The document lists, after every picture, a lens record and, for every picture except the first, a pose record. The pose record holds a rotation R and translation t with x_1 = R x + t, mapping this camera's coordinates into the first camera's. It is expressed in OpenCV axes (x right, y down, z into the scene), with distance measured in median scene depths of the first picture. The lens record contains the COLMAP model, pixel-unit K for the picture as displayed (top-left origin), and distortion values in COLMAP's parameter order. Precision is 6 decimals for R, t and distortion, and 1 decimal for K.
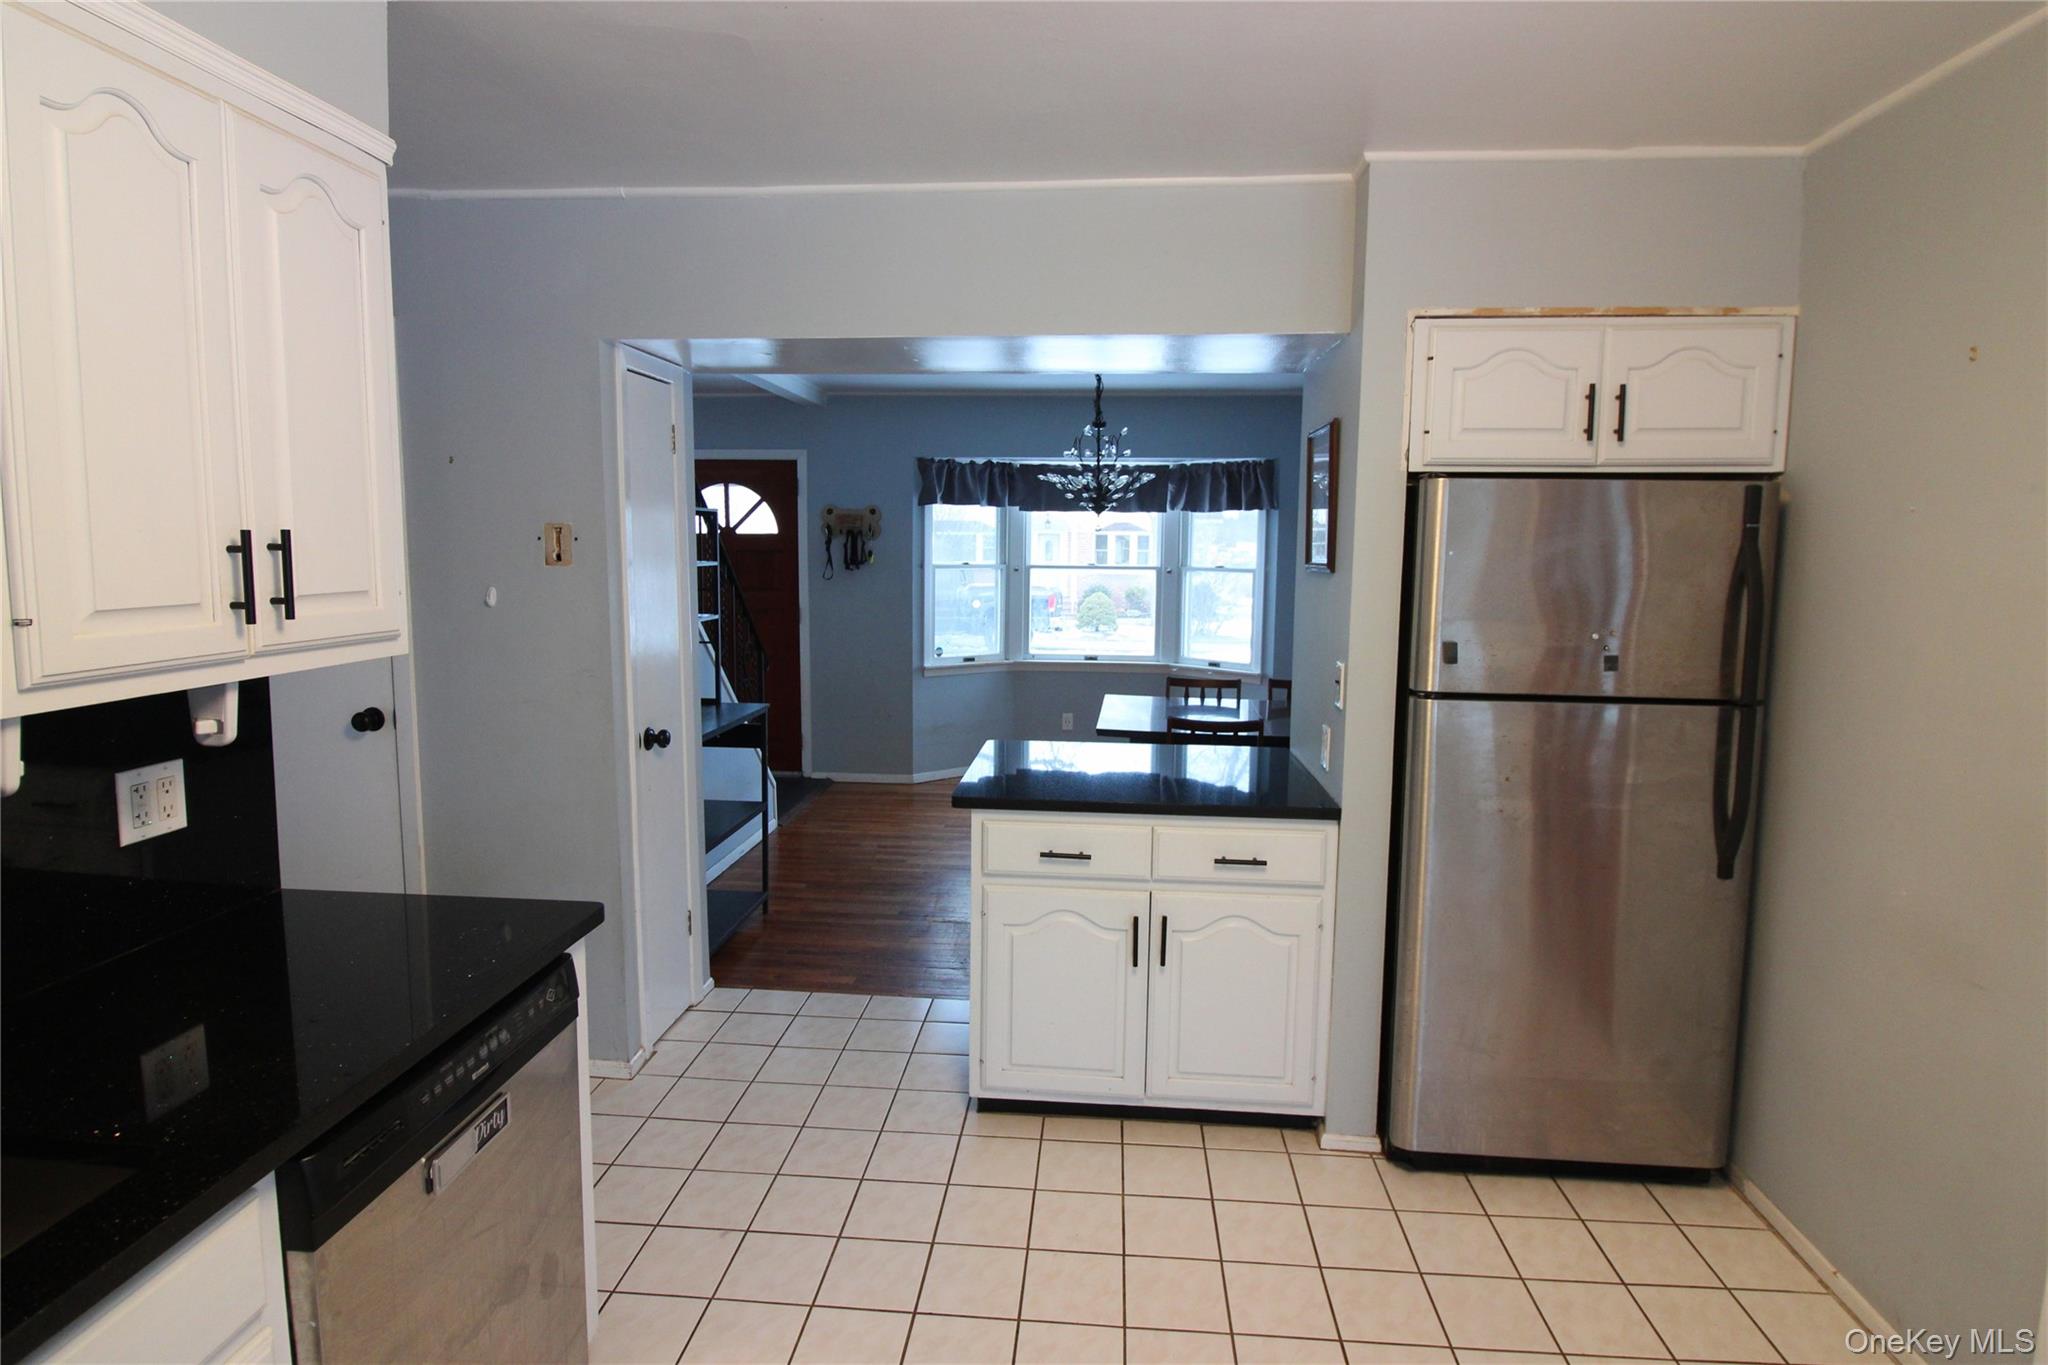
lens RADIAL K [[1048.6, 0, 1022.9], [0, 1048.6, 671.0], [0, 0, 1]] dist [-0.008848, -0.003250]
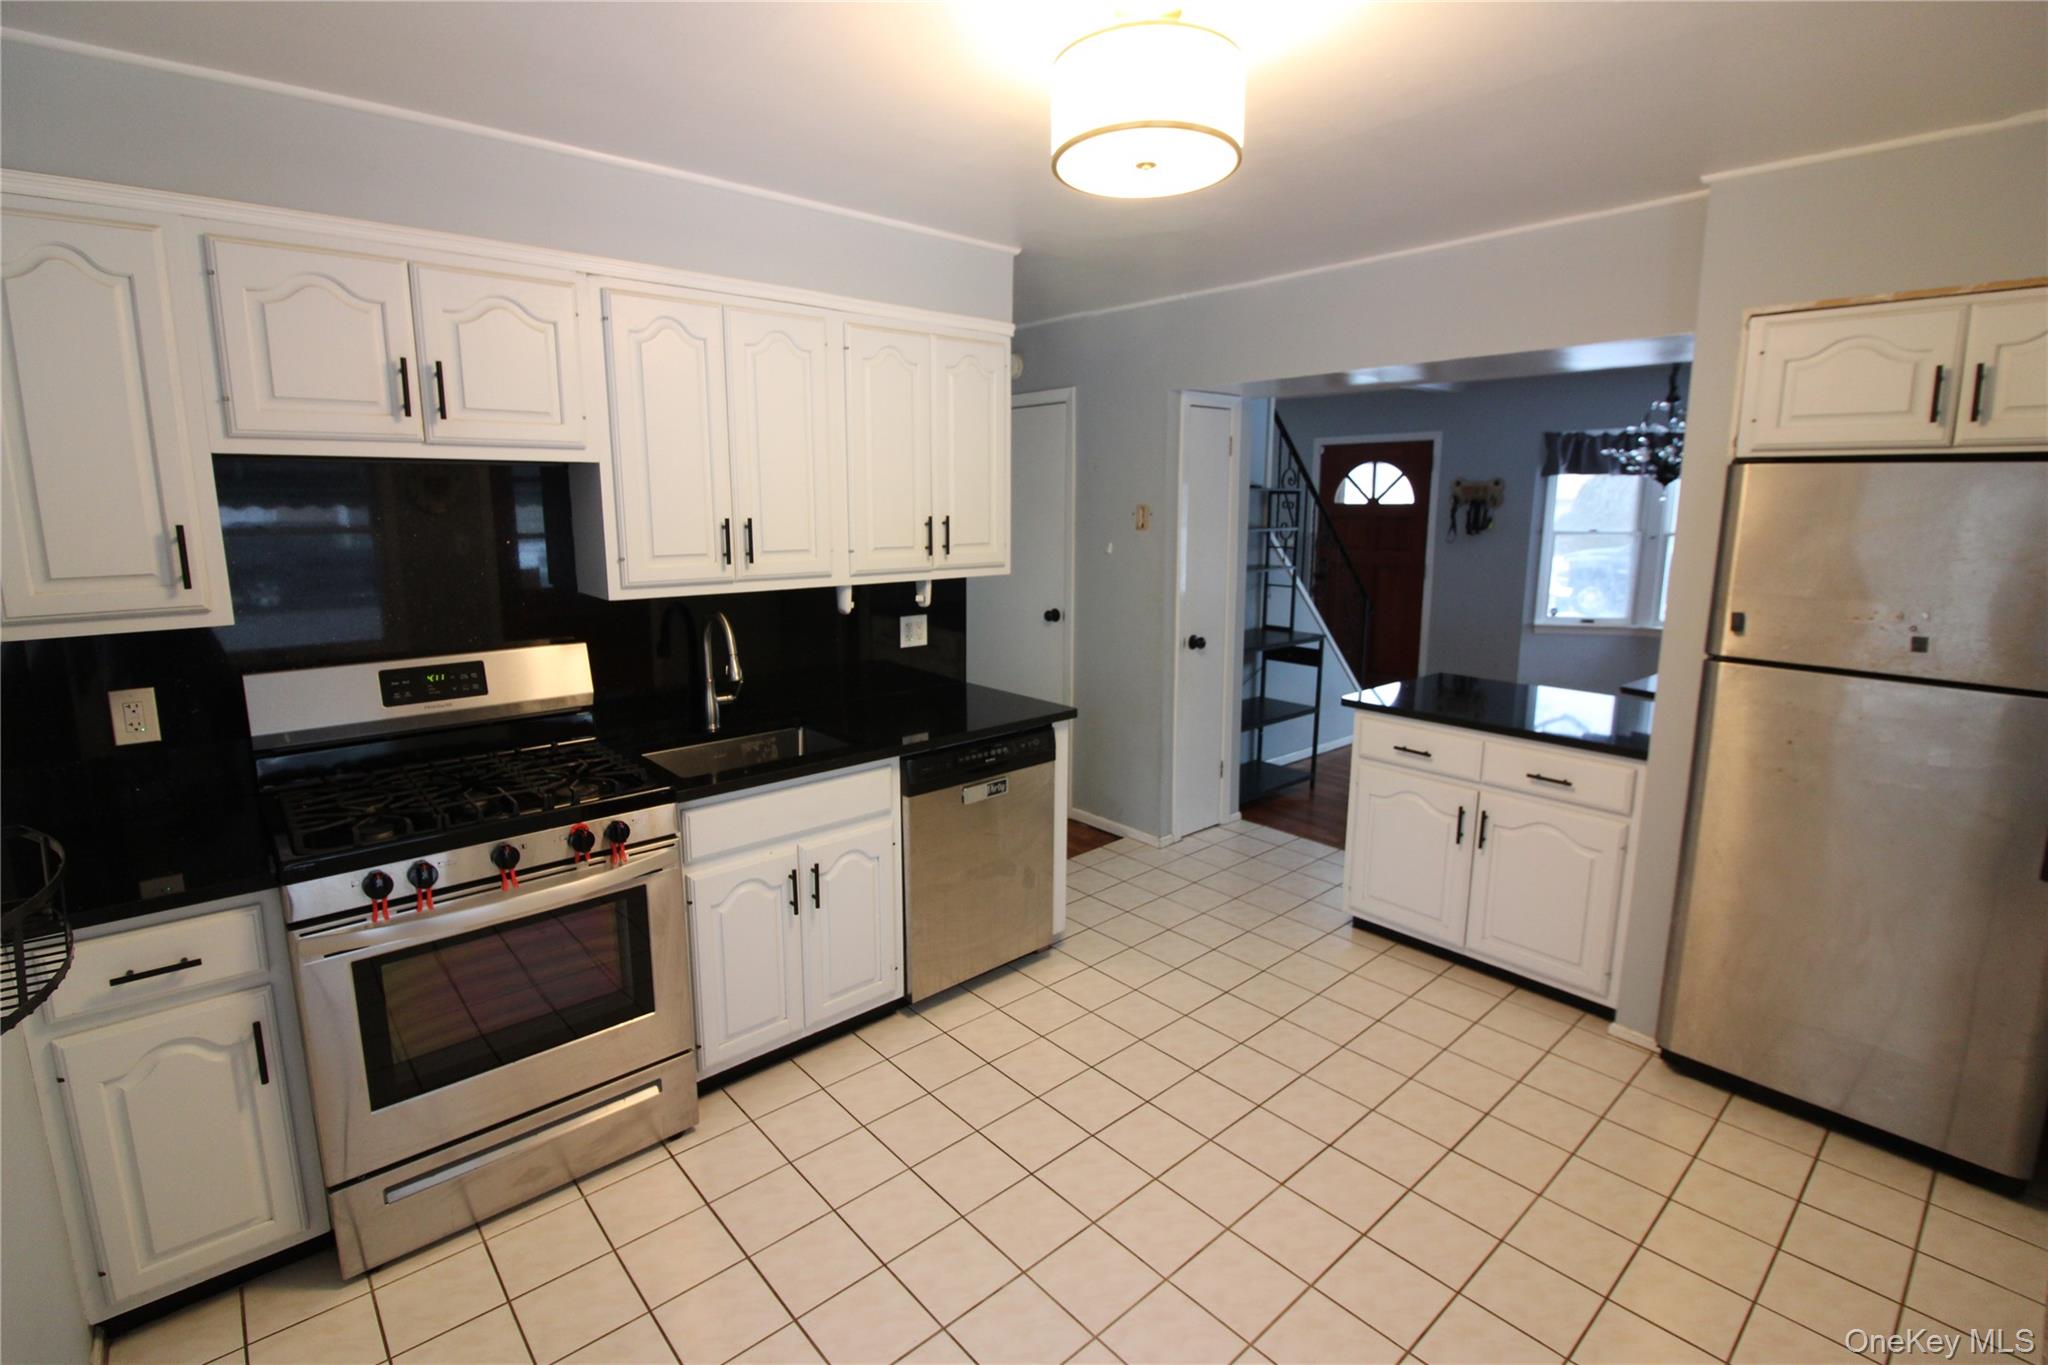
lens RADIAL K [[942.4, 0, 1017.9], [0, 942.4, 698.0], [0, 0, 1]] dist [-0.016493, -0.002913]
pose [[0.717125, 0.134922, -0.683761, 0.491872], [-0.078143, 0.990462, 0.113485, 0.009318], [0.692550, -0.027952, 0.720828, -0.229348]]
